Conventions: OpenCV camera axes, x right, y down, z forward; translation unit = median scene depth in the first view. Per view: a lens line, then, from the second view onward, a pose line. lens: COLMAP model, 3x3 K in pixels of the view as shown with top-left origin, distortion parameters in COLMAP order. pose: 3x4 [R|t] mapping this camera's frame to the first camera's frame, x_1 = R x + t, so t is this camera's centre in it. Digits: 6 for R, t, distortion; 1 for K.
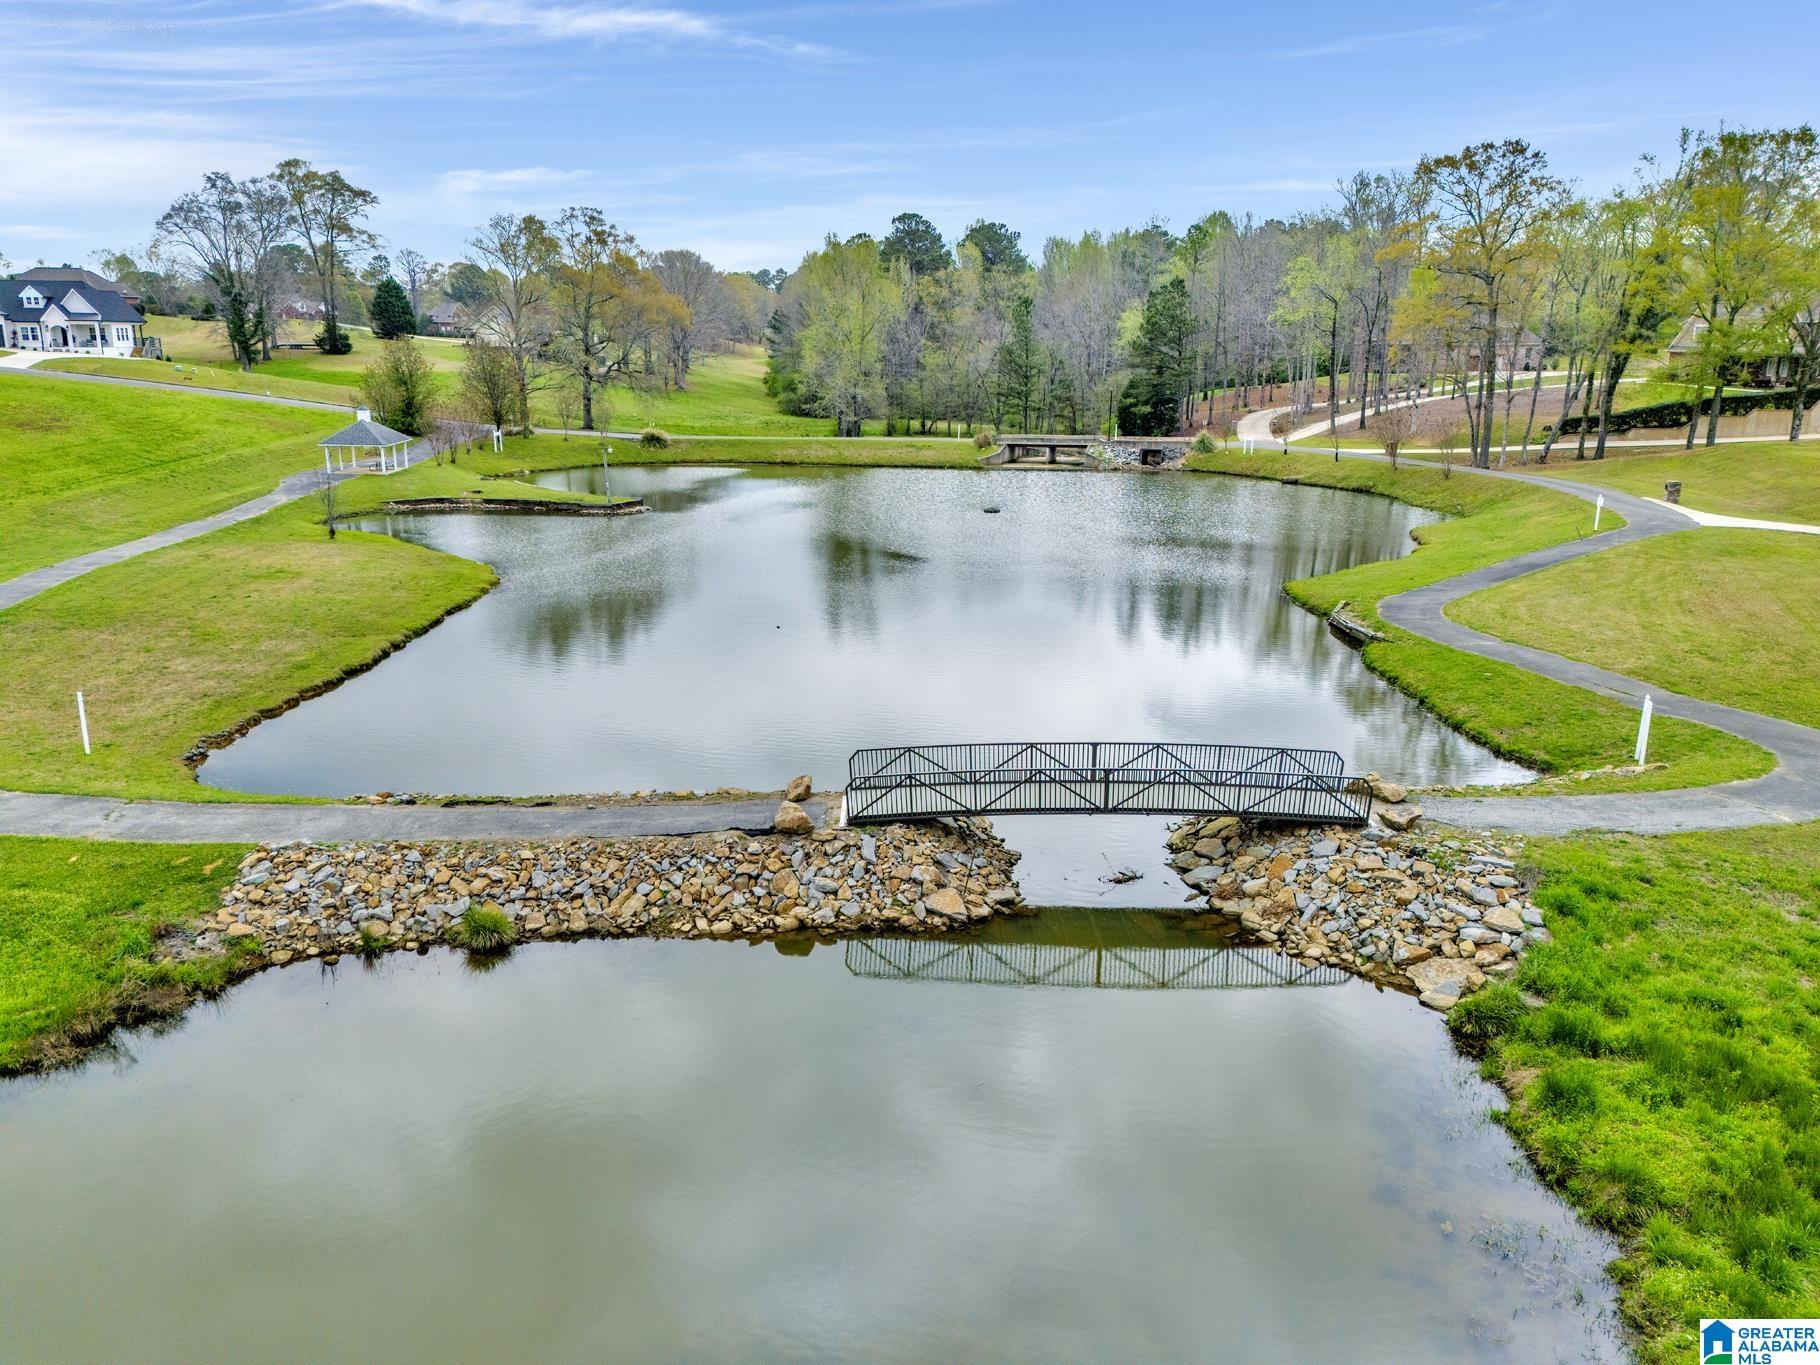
lens RADIAL K [[1325.7, 0, 902.5], [0, 1325.7, 671.1], [0, 0, 1]] dist [0.101637, -0.114062]
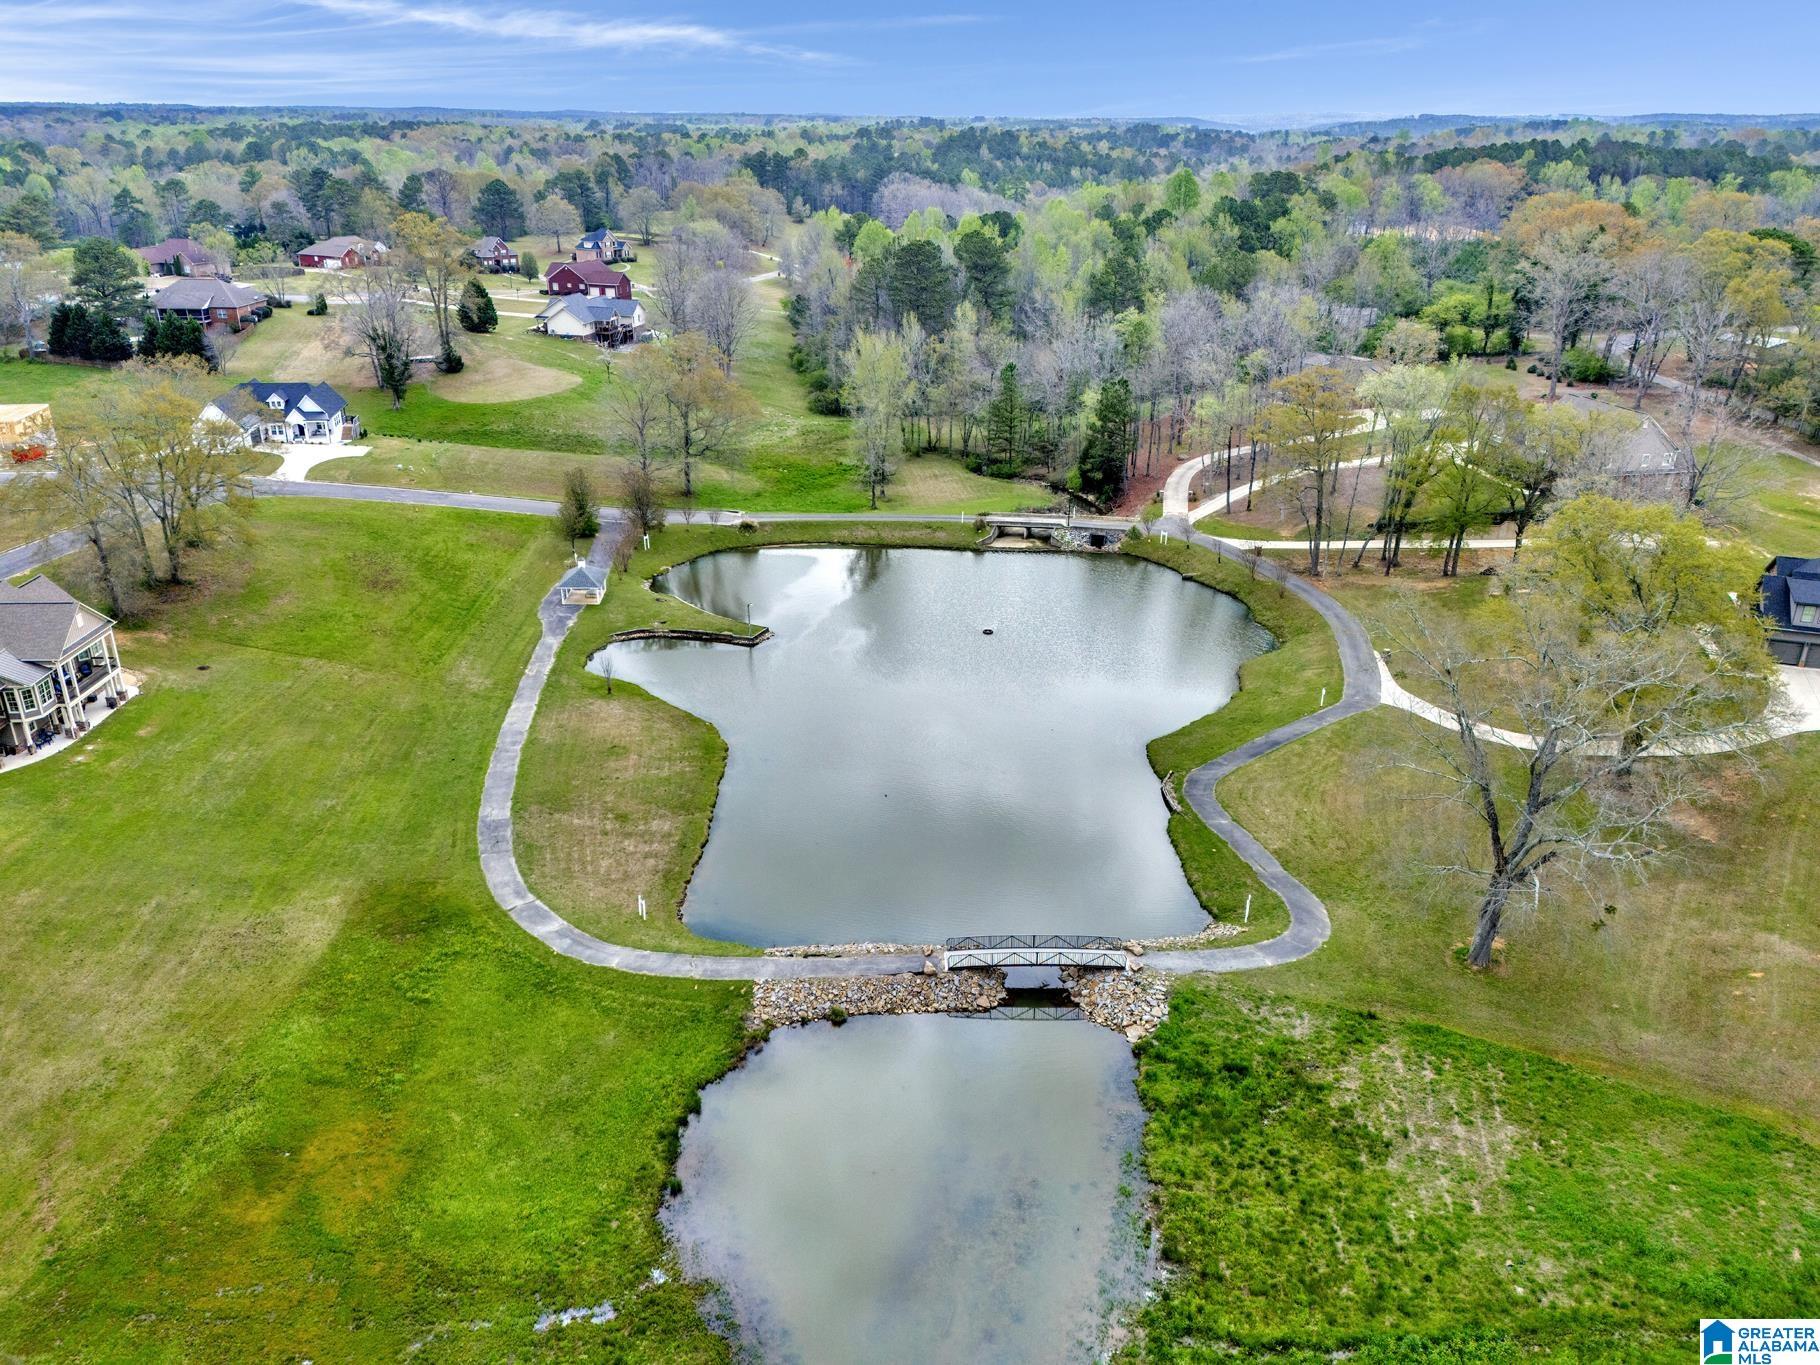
lens RADIAL K [[1325.7, 0, 902.5], [0, 1325.7, 671.1], [0, 0, 1]] dist [0.101637, -0.114062]
pose [[0.999892, -0.004183, 0.014082, -0.183174], [0.002138, 0.989832, 0.142225, -0.963866], [-0.014534, -0.142179, 0.989734, -1.825318]]
